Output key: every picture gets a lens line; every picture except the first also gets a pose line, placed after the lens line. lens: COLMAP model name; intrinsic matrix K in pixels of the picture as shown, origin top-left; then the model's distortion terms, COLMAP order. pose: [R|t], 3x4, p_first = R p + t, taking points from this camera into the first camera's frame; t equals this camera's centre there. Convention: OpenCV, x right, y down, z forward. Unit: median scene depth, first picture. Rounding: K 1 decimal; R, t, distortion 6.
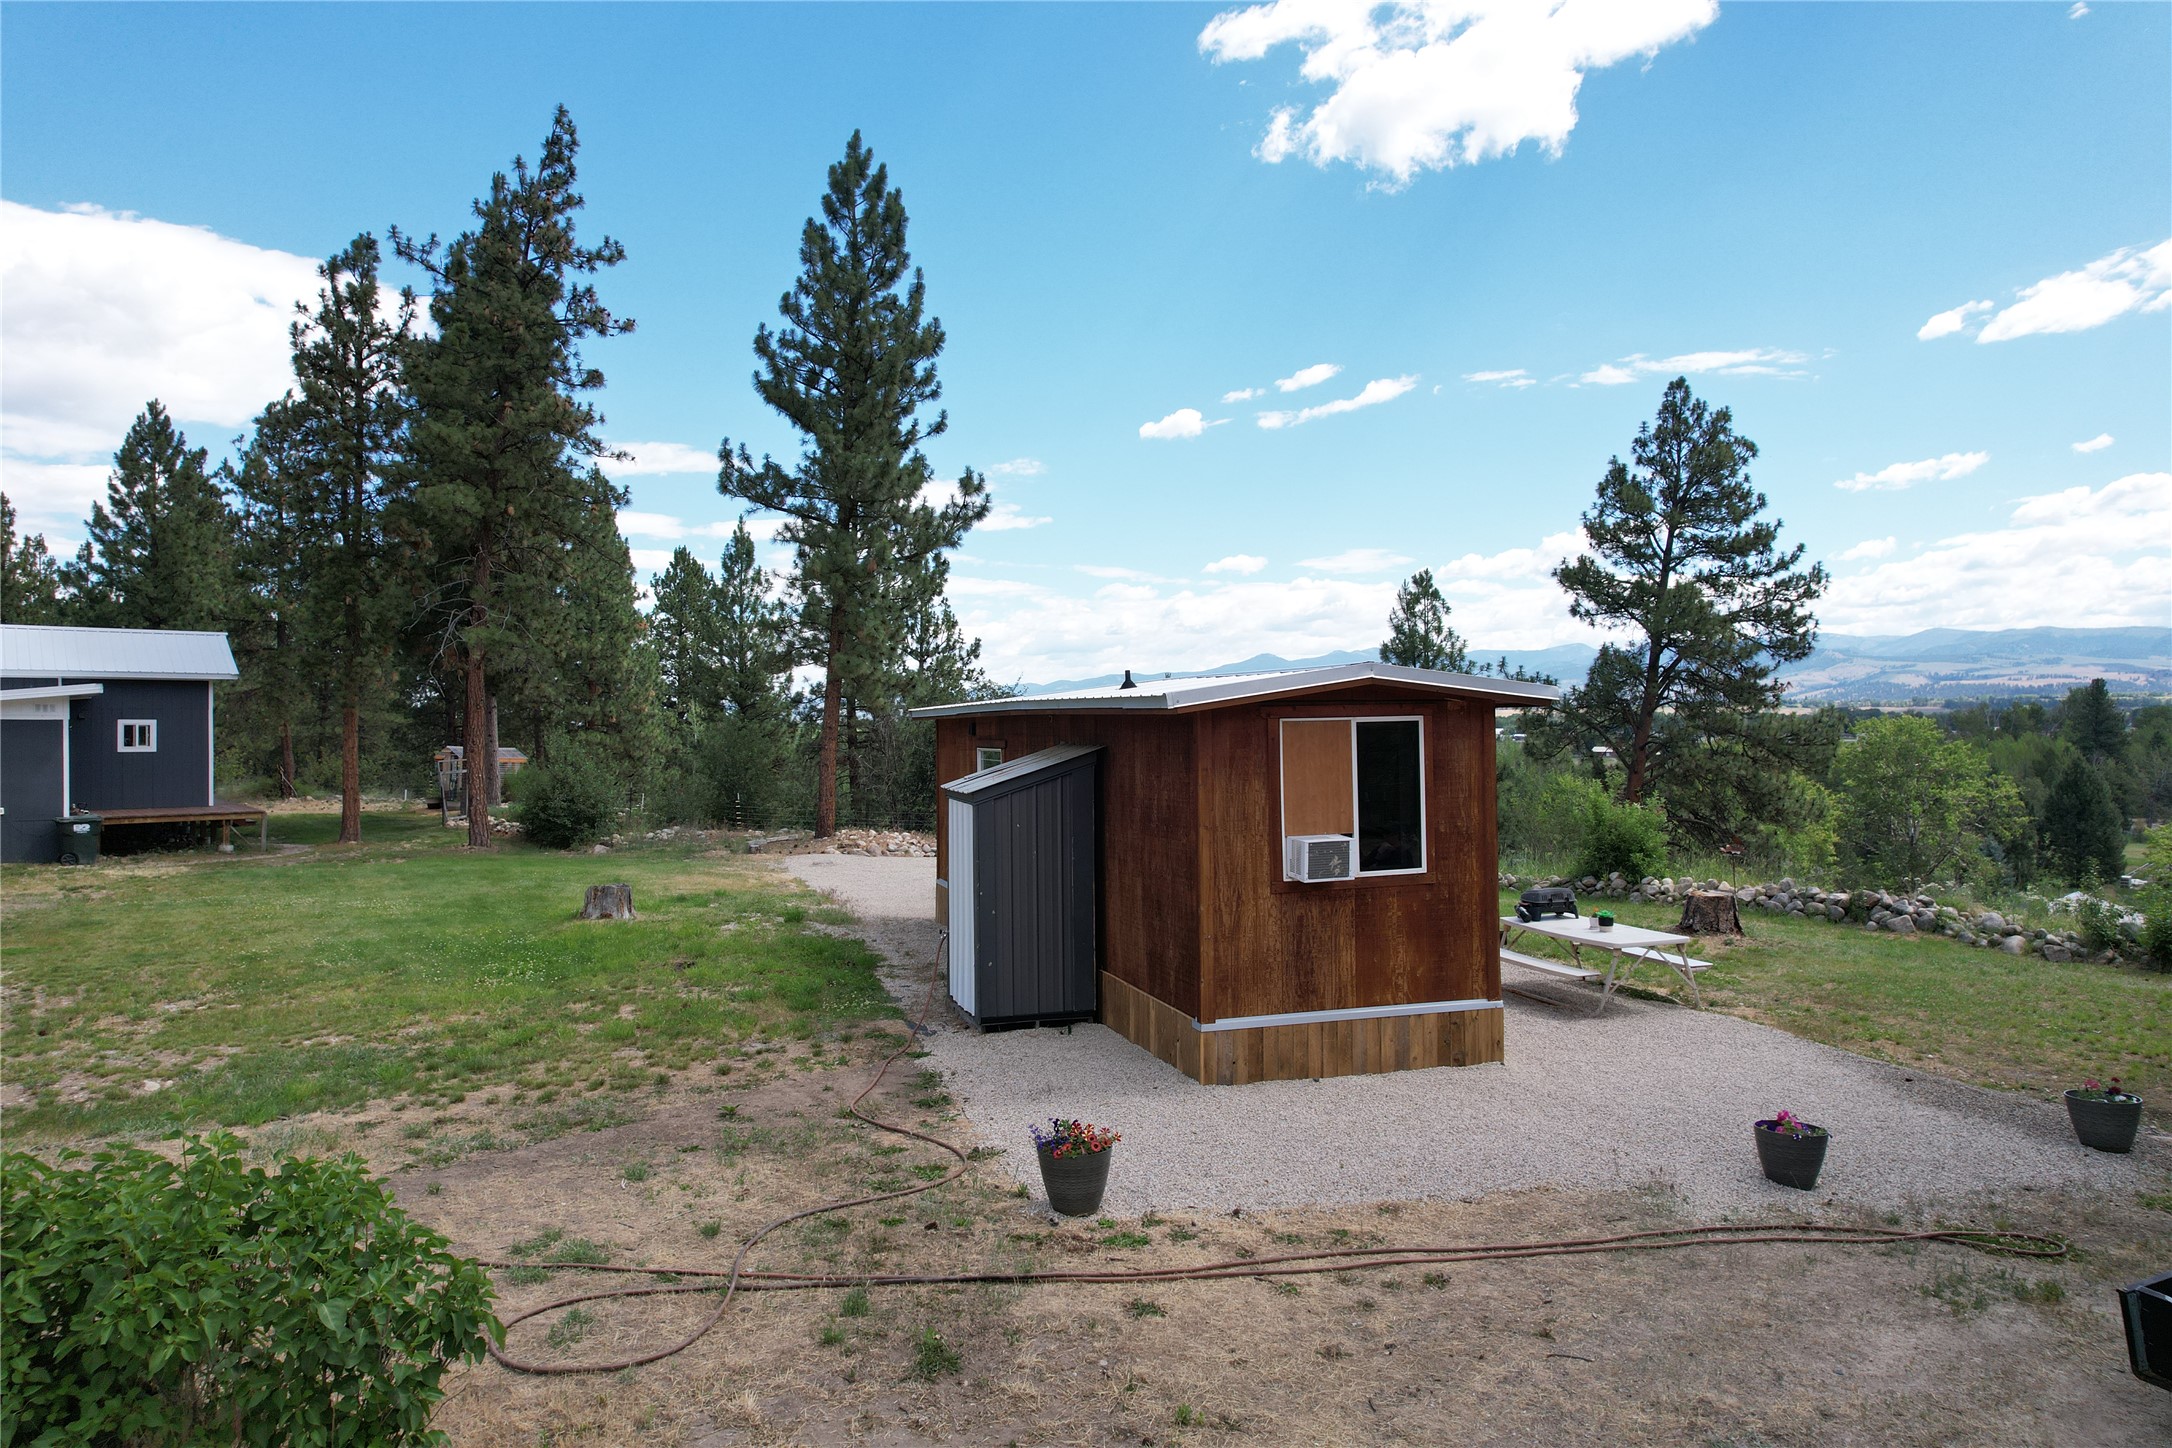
lens RADIAL K [[1391.1, 0, 1082.5], [0, 1391.1, 732.9], [0, 0, 1]] dist [-0.054537, 0.030619]
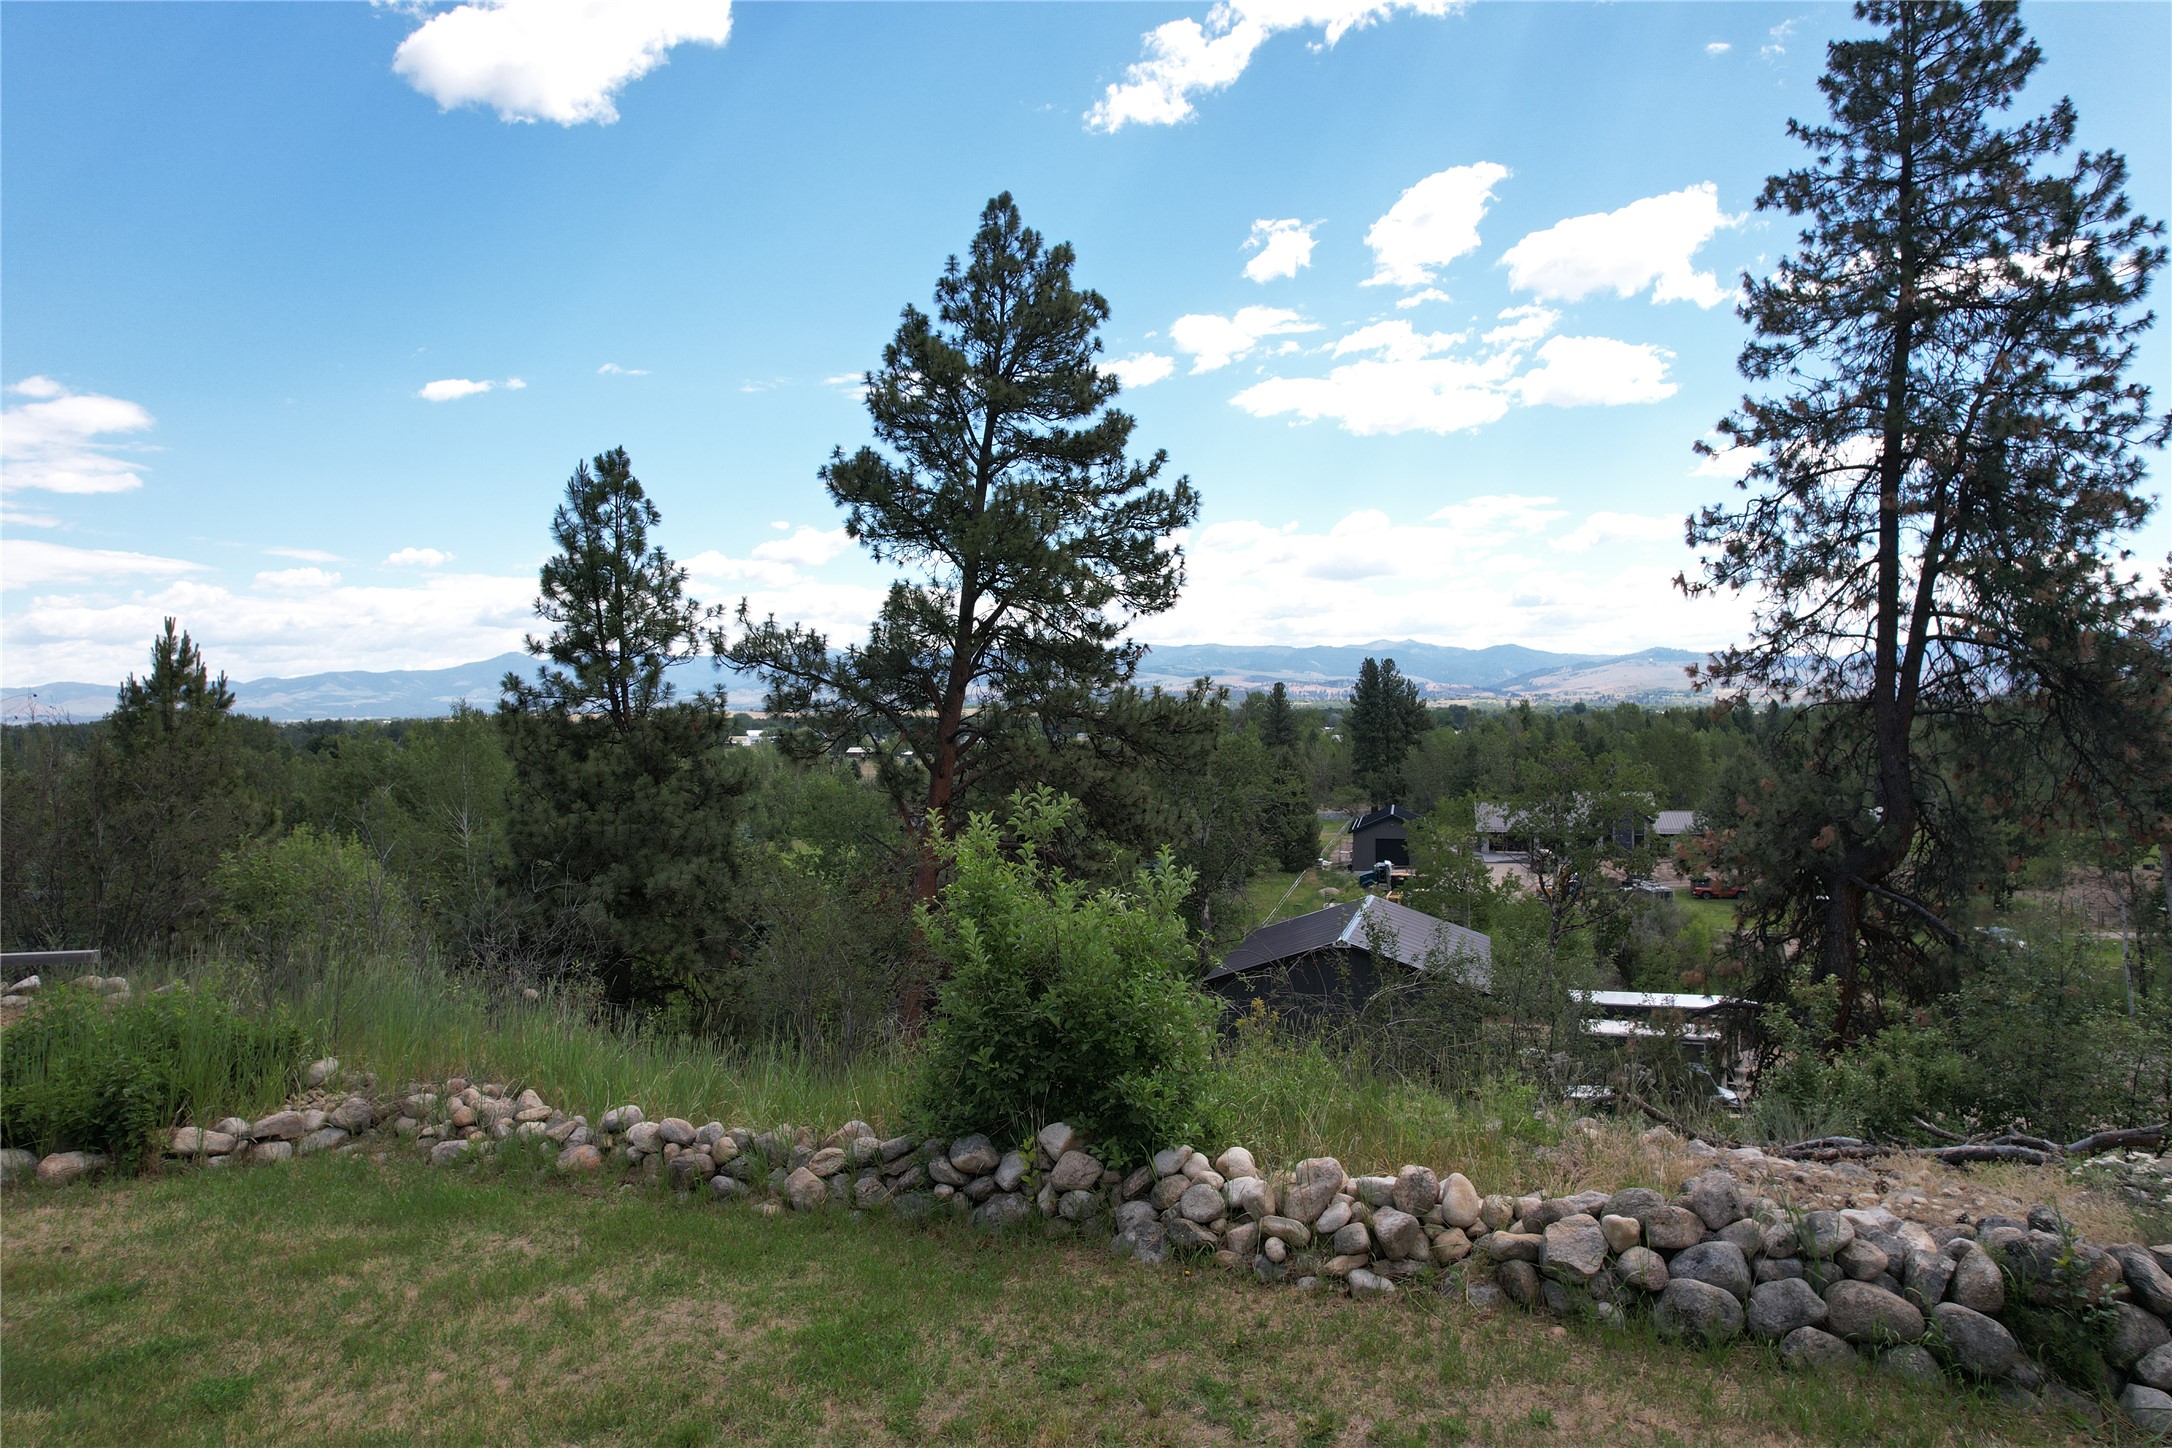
lens RADIAL K [[1391.1, 0, 1081.3], [0, 1391.1, 732.1], [0, 0, 1]] dist [-0.054537, 0.030619]
pose [[0.867315, -0.003169, 0.497750, 0.125565], [0.004281, 0.999990, -0.001094, 0.008150], [-0.497742, 0.003080, 0.867320, 0.384546]]
